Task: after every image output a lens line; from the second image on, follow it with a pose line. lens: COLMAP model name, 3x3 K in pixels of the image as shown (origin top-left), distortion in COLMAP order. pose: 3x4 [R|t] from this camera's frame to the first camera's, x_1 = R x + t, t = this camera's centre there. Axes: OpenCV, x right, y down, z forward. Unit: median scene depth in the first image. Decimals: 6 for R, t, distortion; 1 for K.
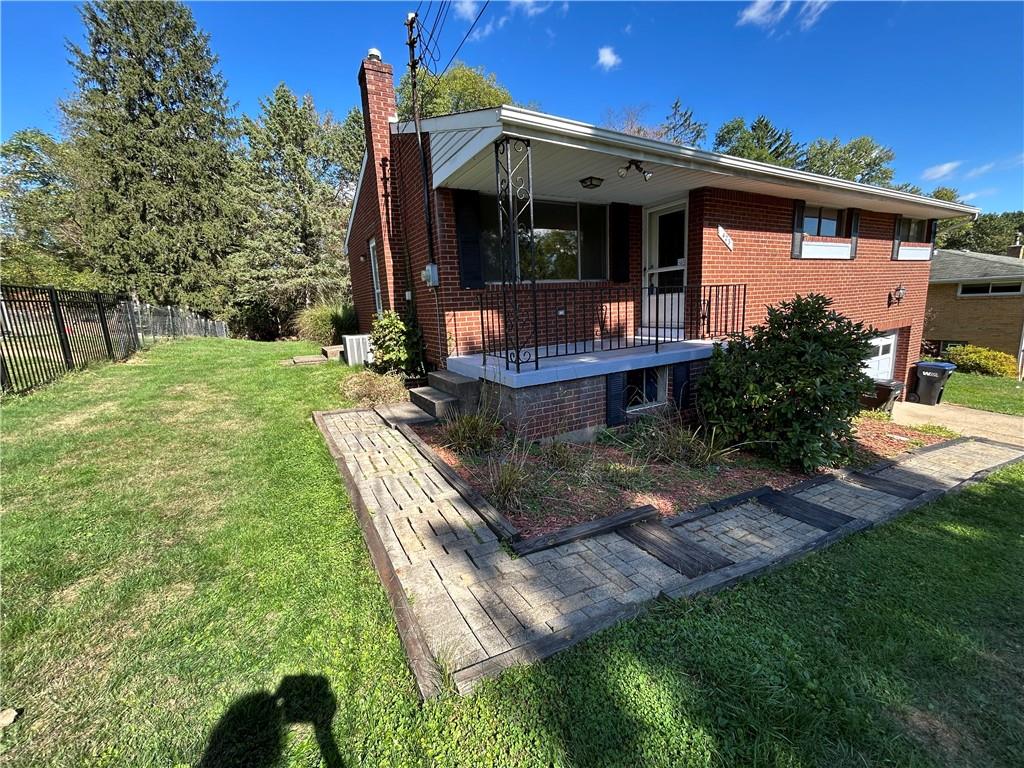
lens RADIAL K [[414.2, 0, 513.8], [0, 414.2, 382.0], [0, 0, 1]] dist [-0.000779, 0.000031]
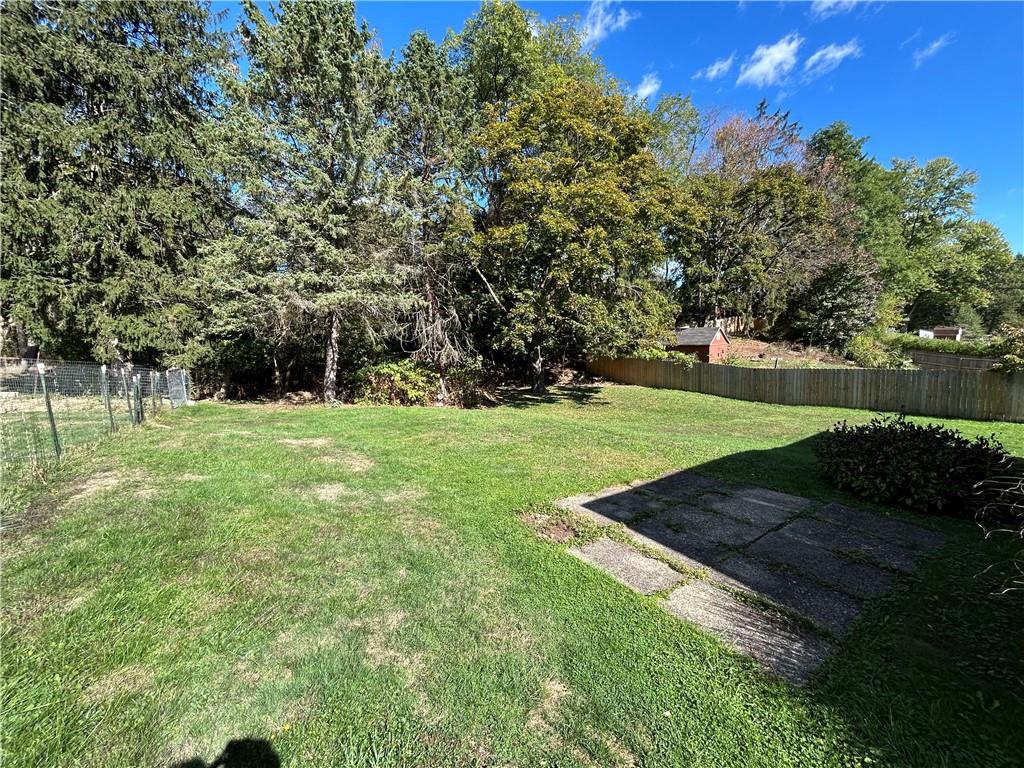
lens RADIAL K [[414.2, 0, 512.3], [0, 414.2, 382.3], [0, 0, 1]] dist [-0.000779, 0.000031]
pose [[0.997049, 0.001267, 0.076763, -0.319041], [0.004259, 0.997411, -0.071783, -0.090213], [-0.076656, 0.071899, 0.994462, 0.437812]]
